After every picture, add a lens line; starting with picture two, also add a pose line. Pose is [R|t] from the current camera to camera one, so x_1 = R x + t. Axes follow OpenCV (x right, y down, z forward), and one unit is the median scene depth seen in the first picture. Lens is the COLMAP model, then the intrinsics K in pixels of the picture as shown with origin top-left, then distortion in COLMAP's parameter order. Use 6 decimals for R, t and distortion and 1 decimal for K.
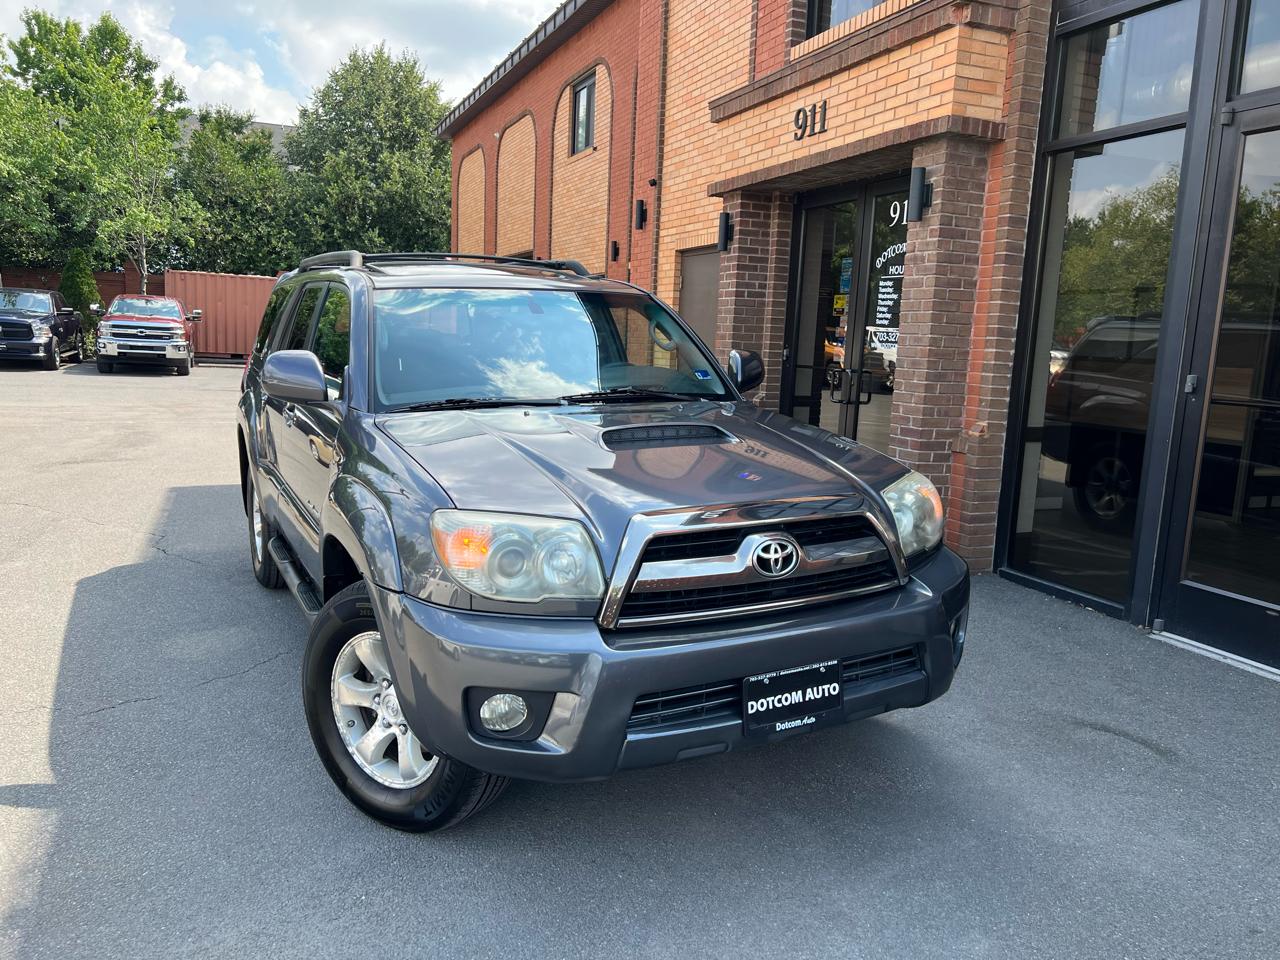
lens RADIAL K [[961.3, 0, 638.5], [0, 961.3, 484.3], [0, 0, 1]] dist [0.052695, -0.062654]
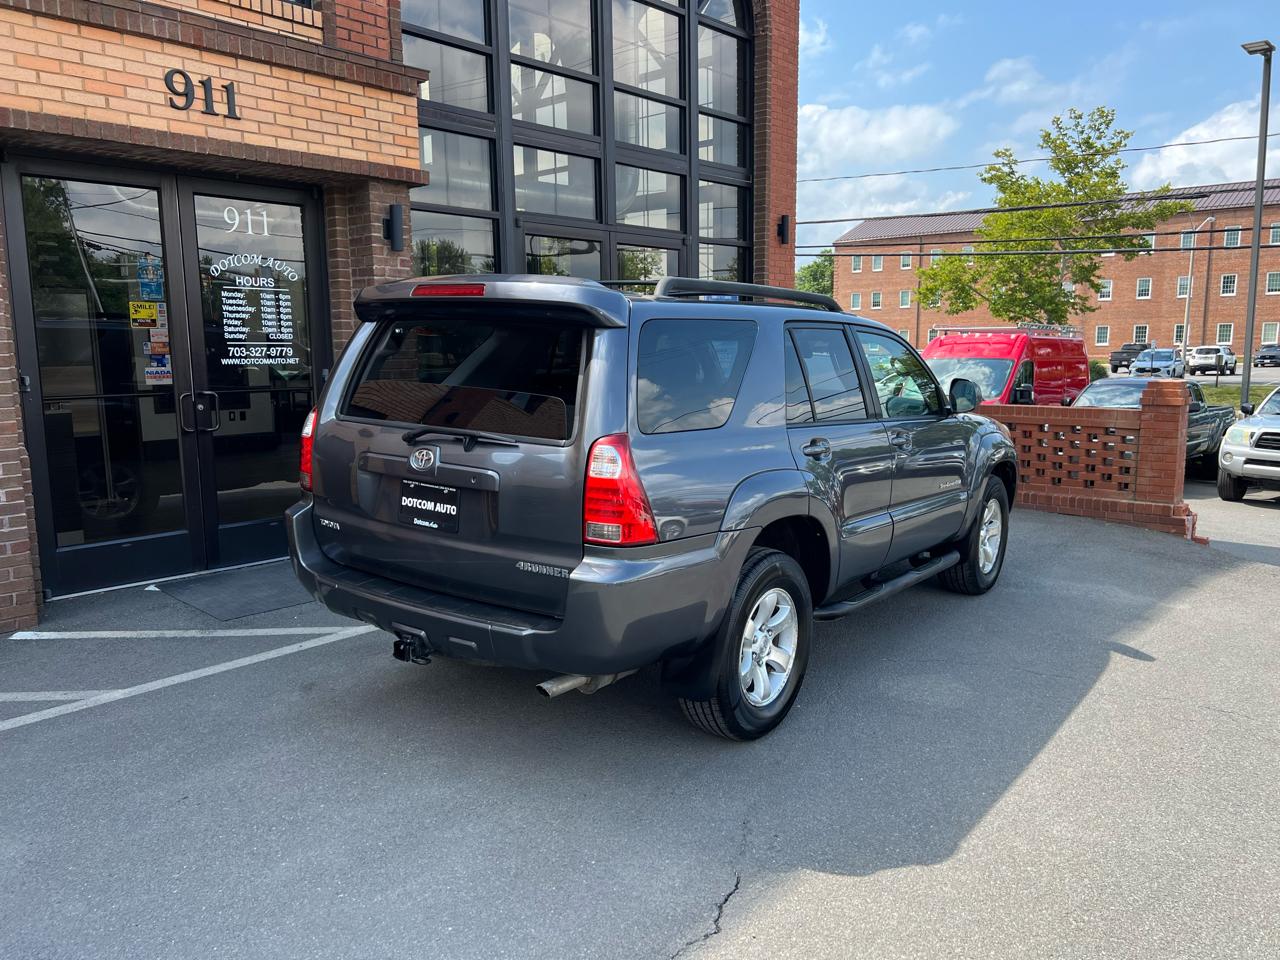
lens RADIAL K [[957.7, 0, 646.4], [0, 957.7, 480.6], [0, 0, 1]] dist [0.051130, -0.056533]
pose [[-0.440165, -0.166465, 0.882352, -0.761116], [0.127346, 0.961159, 0.244860, -0.213132], [-0.888841, 0.220143, -0.401870, 1.062130]]
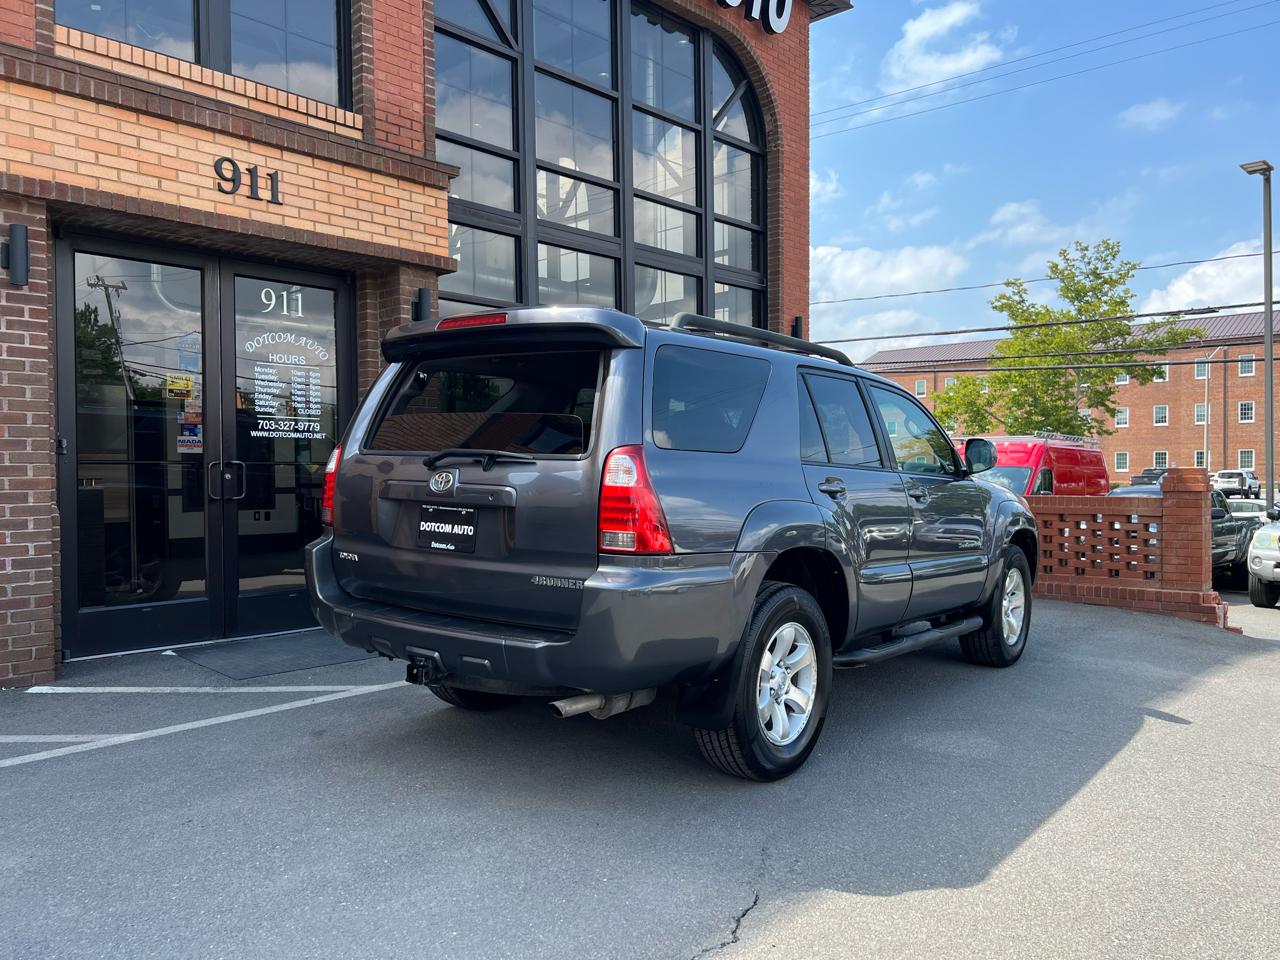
lens RADIAL K [[957.8, 0, 638.1], [0, 957.8, 482.3], [0, 0, 1]] dist [0.043065, -0.041195]
pose [[-0.414723, -0.049448, 0.908603, -0.771734], [0.129080, 0.985228, 0.112535, -0.158747], [-0.900746, 0.163953, -0.402214, 1.073291]]
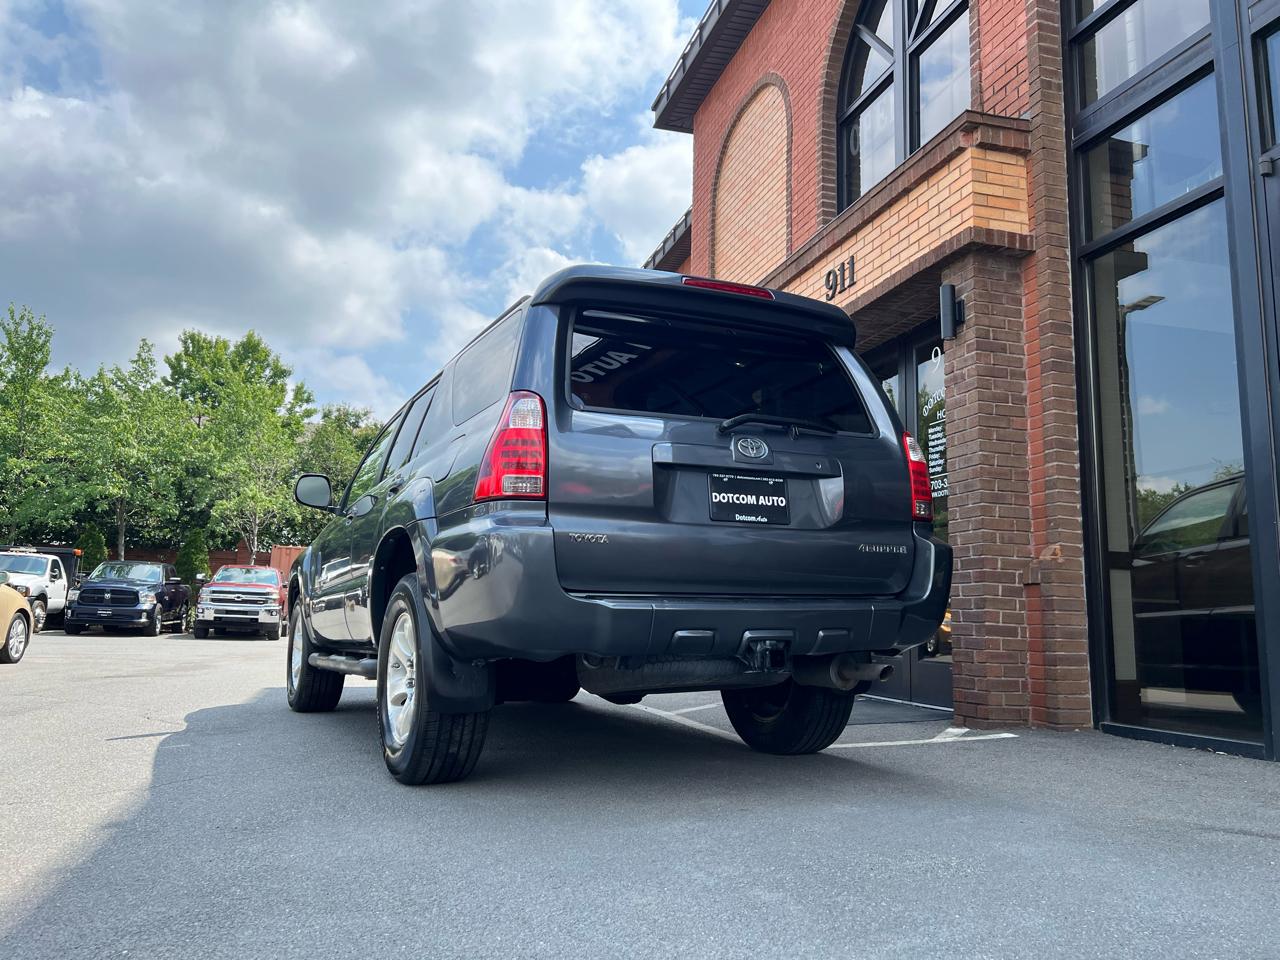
lens RADIAL K [[958.0, 0, 636.9], [0, 958.0, 468.9], [0, 0, 1]] dist [0.045792, -0.049627]
pose [[0.994476, -0.032880, -0.099686, 0.061406], [0.000124, 0.950042, -0.312121, 0.118699], [0.104968, 0.310384, 0.944798, 0.103872]]
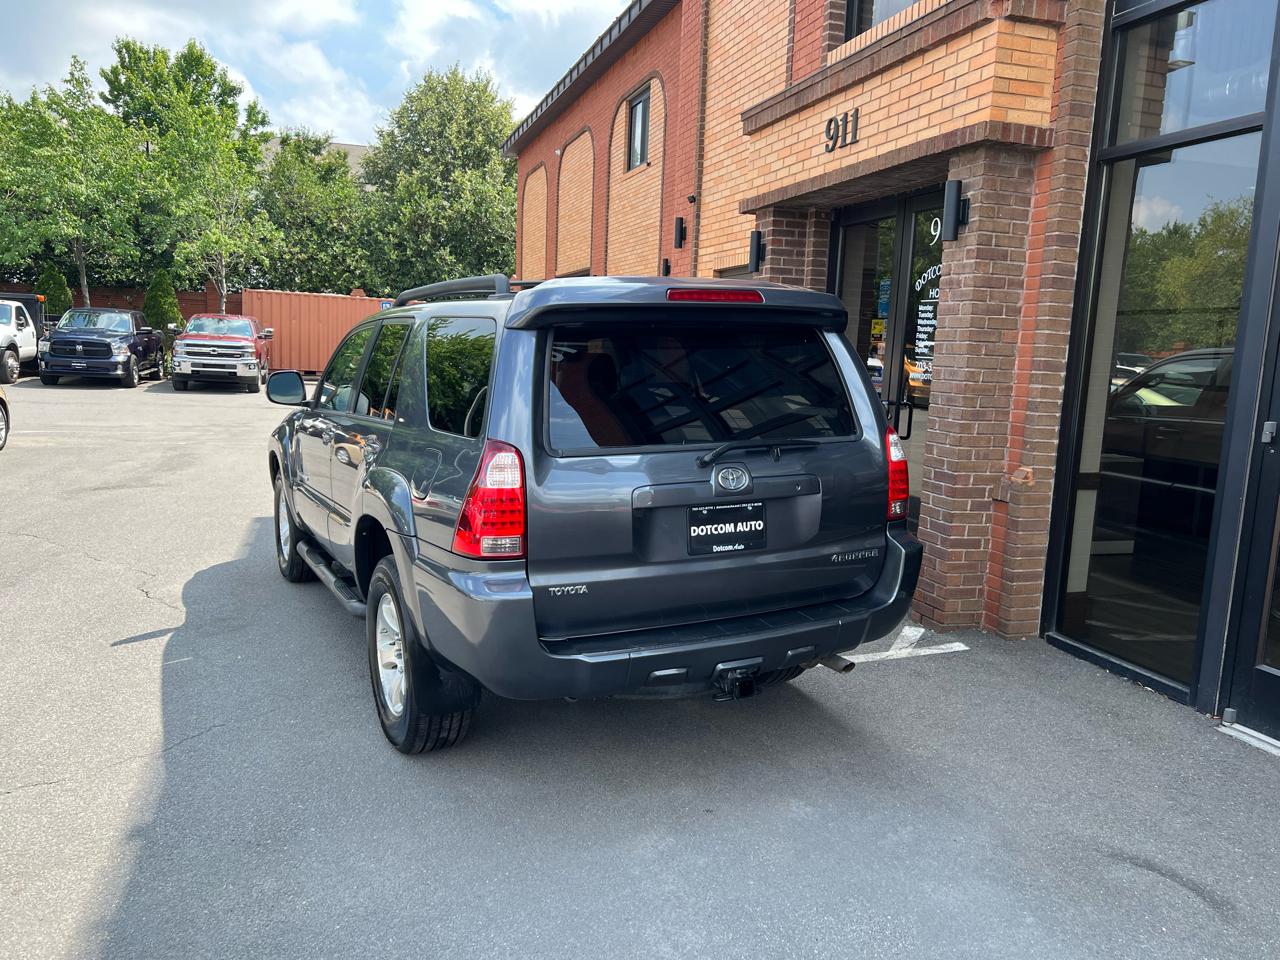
lens RADIAL K [[957.9, 0, 639.1], [0, 957.9, 485.0], [0, 0, 1]] dist [0.053497, -0.059336]
pose [[0.996660, 0.009208, -0.081147, 0.063611], [-0.010151, 0.999886, -0.011222, -0.029294], [0.081035, 0.012008, 0.996639, 0.081060]]
